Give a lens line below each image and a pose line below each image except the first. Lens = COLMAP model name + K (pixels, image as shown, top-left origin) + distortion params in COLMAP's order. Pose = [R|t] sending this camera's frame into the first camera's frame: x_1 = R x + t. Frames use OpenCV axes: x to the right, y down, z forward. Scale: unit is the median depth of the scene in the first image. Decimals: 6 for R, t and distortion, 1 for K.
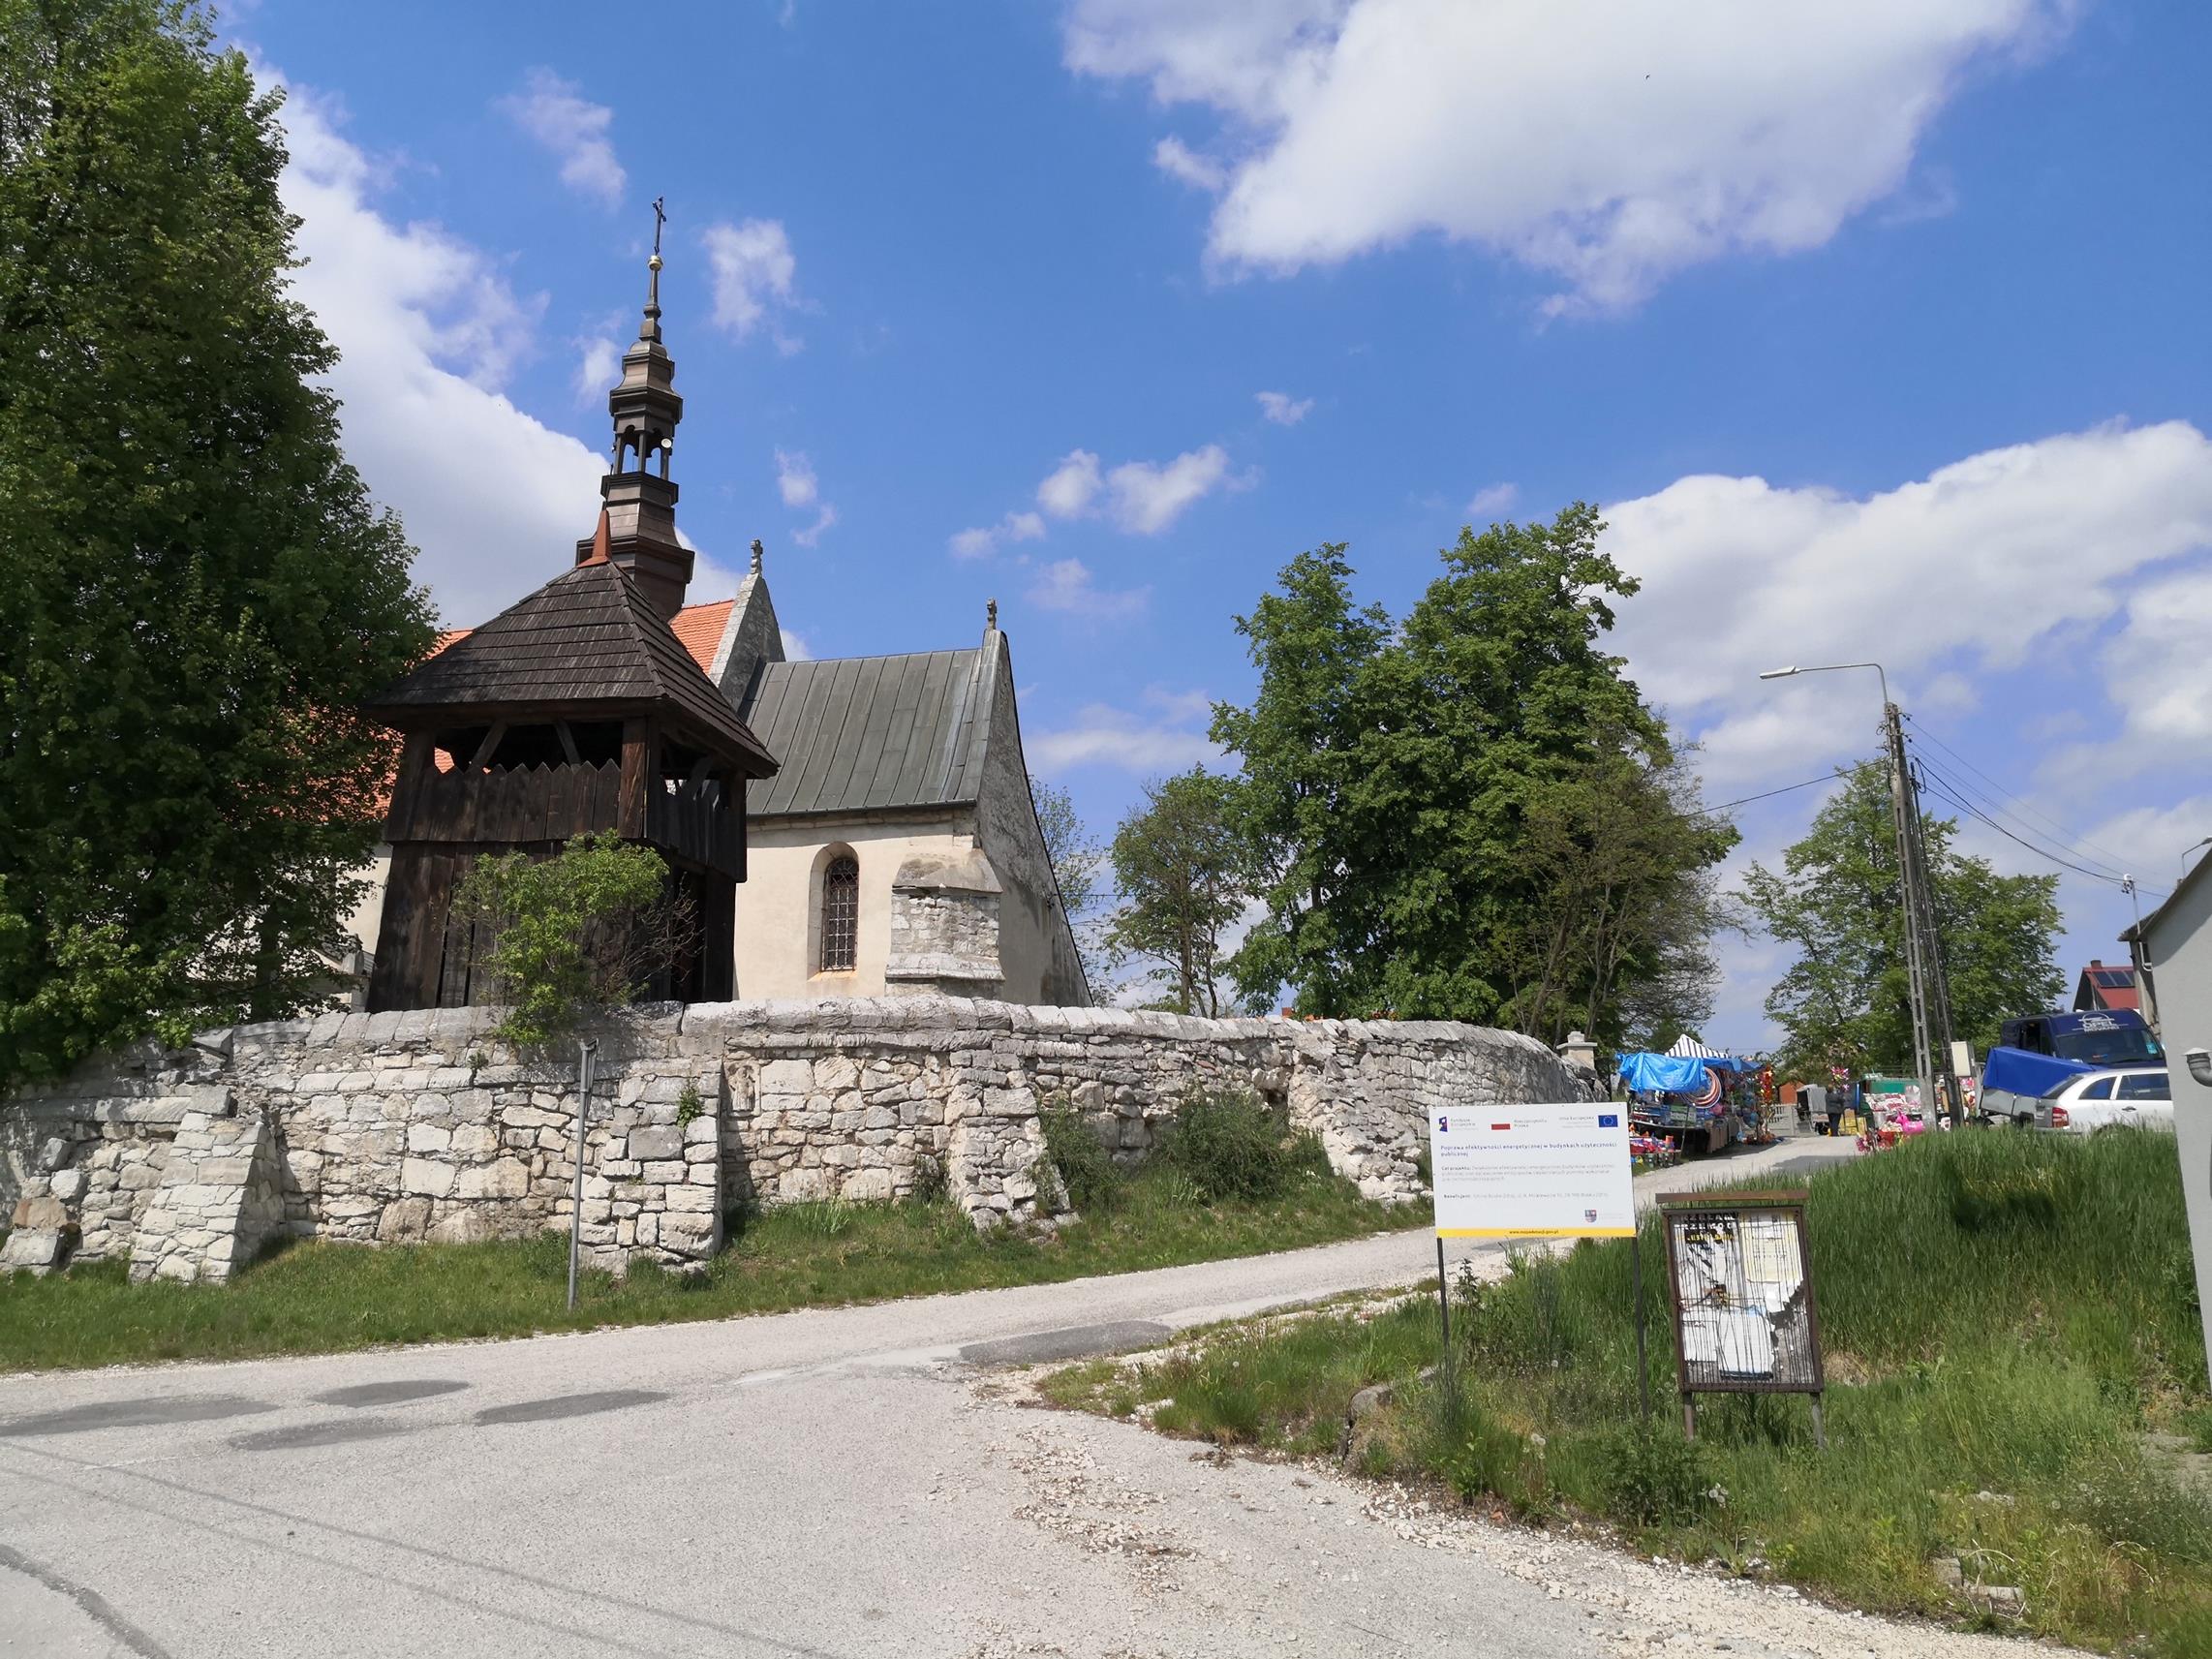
lens RADIAL K [[1704.3, 0, 1106.0], [0, 1704.3, 829.5], [0, 0, 1]] dist [0.005865, -0.001530]
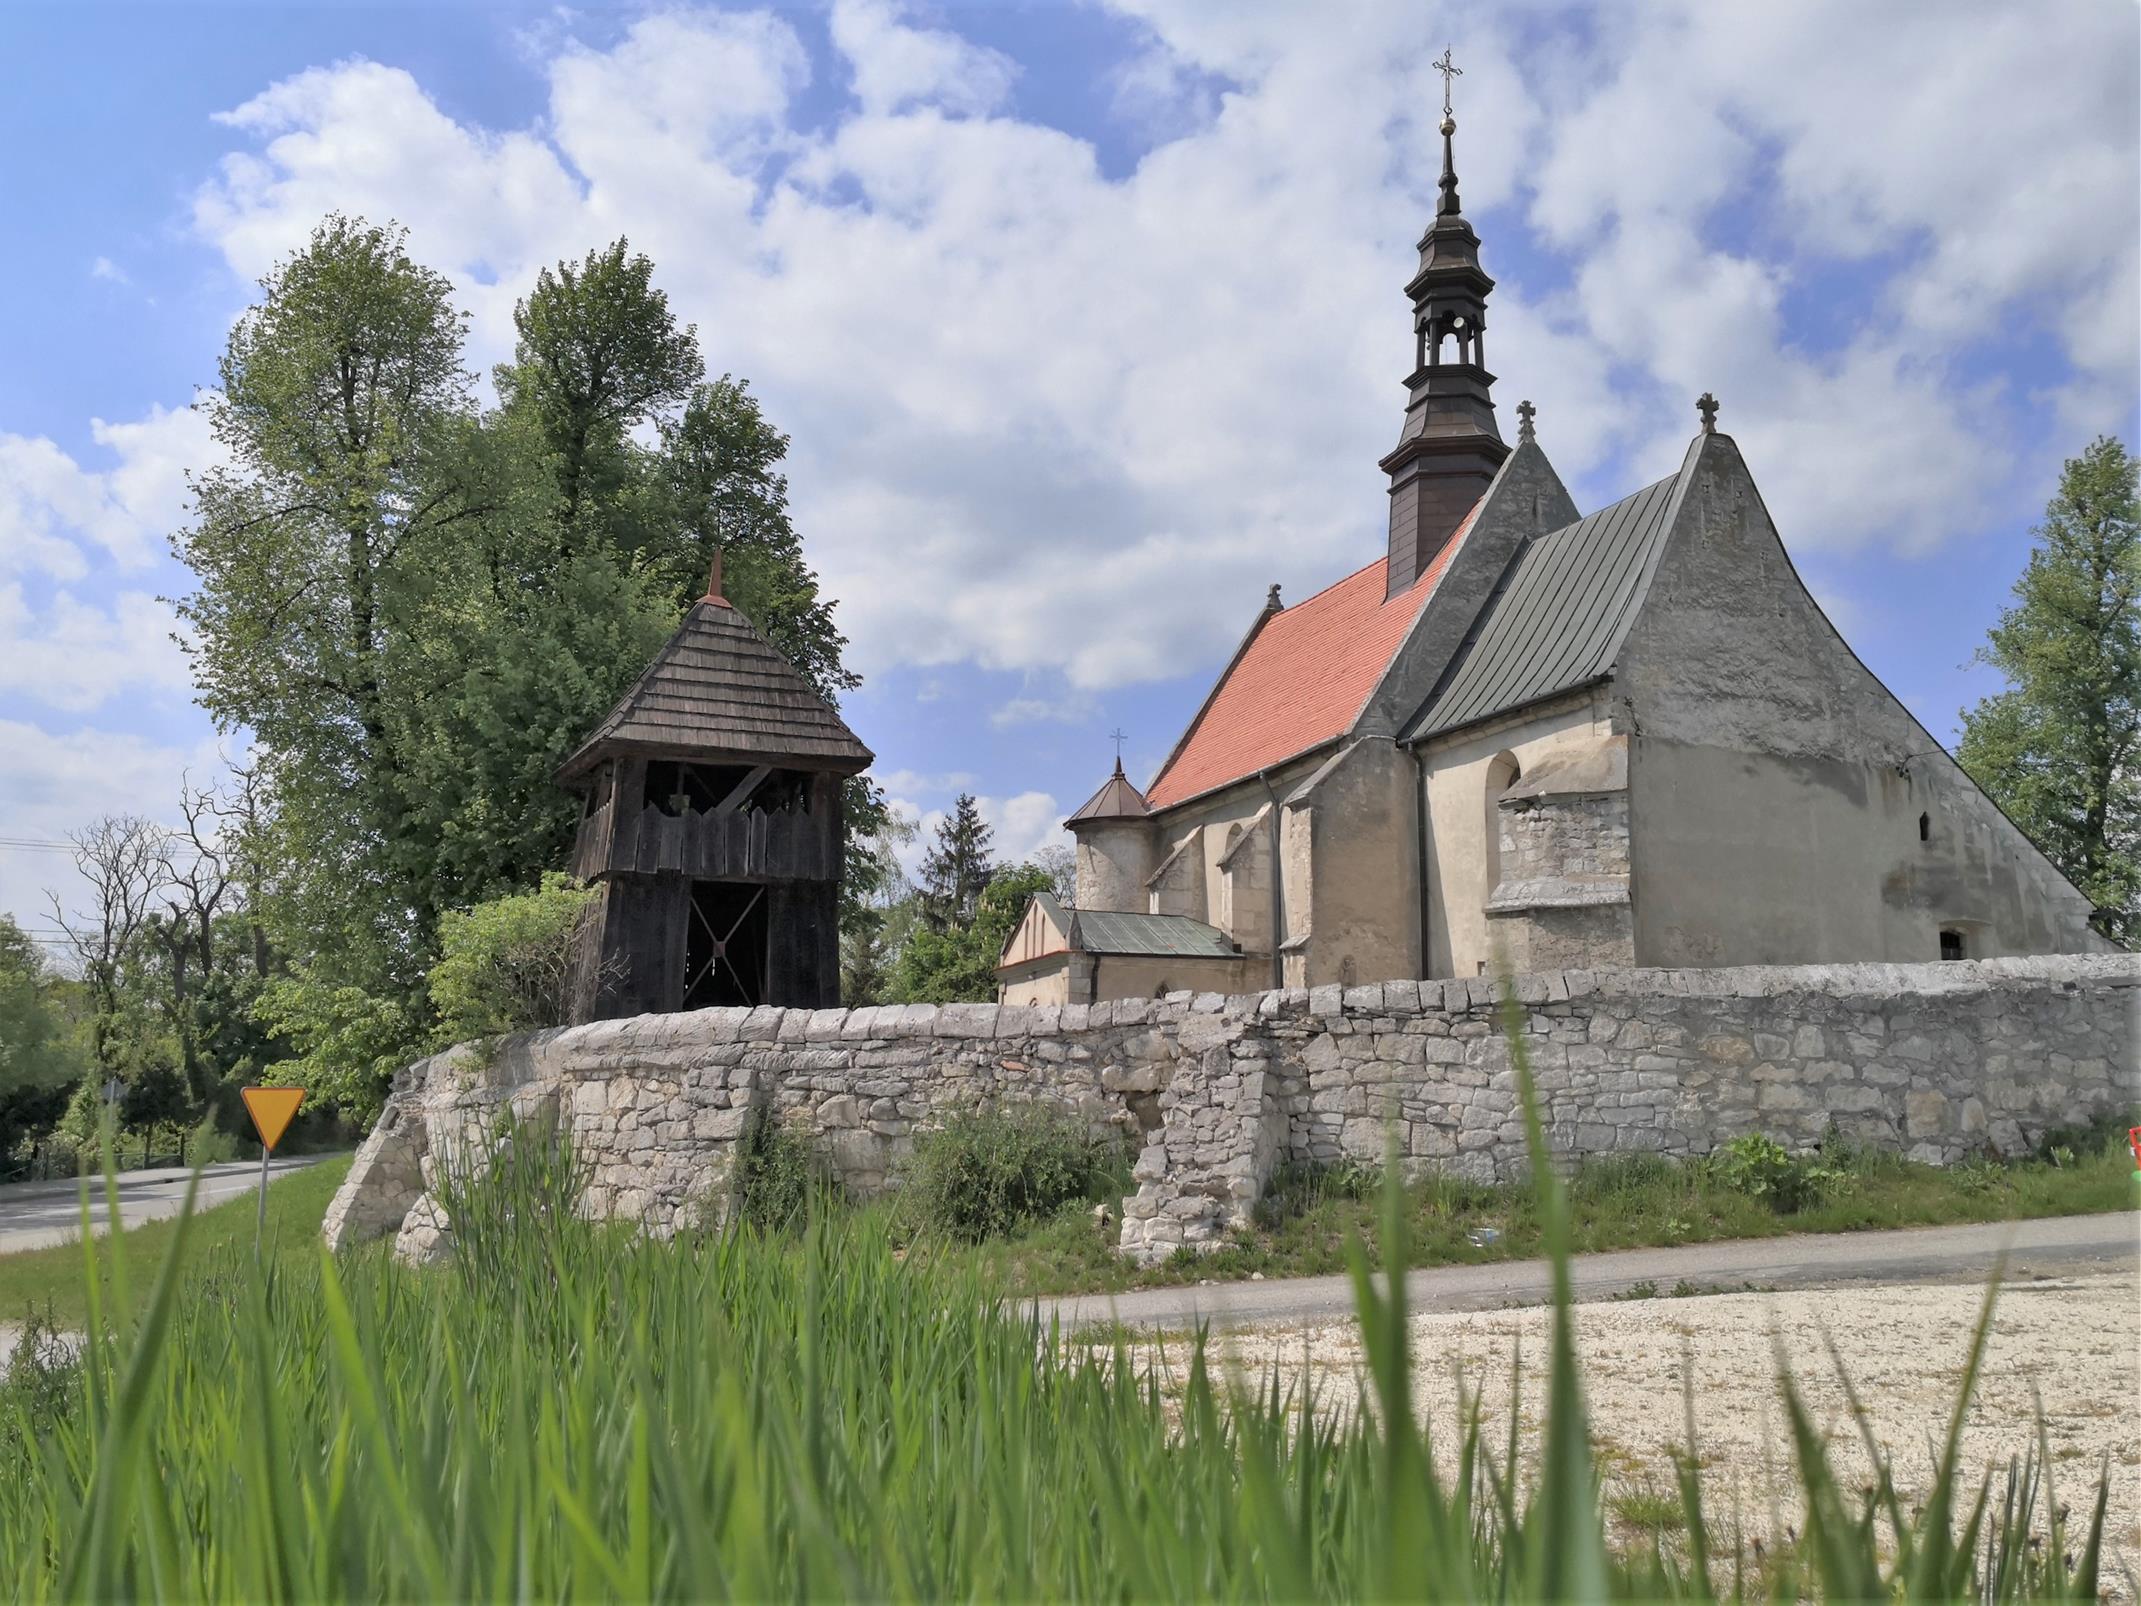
lens RADIAL K [[1780.0, 0, 1070.5], [0, 1780.0, 803.0], [0, 0, 1]] dist [0.005533, -0.044996]
pose [[0.566585, -0.129486, -0.813766, 0.696705], [0.171074, 0.984542, -0.037550, 0.046526], [0.806049, -0.117939, 0.579979, 0.496264]]
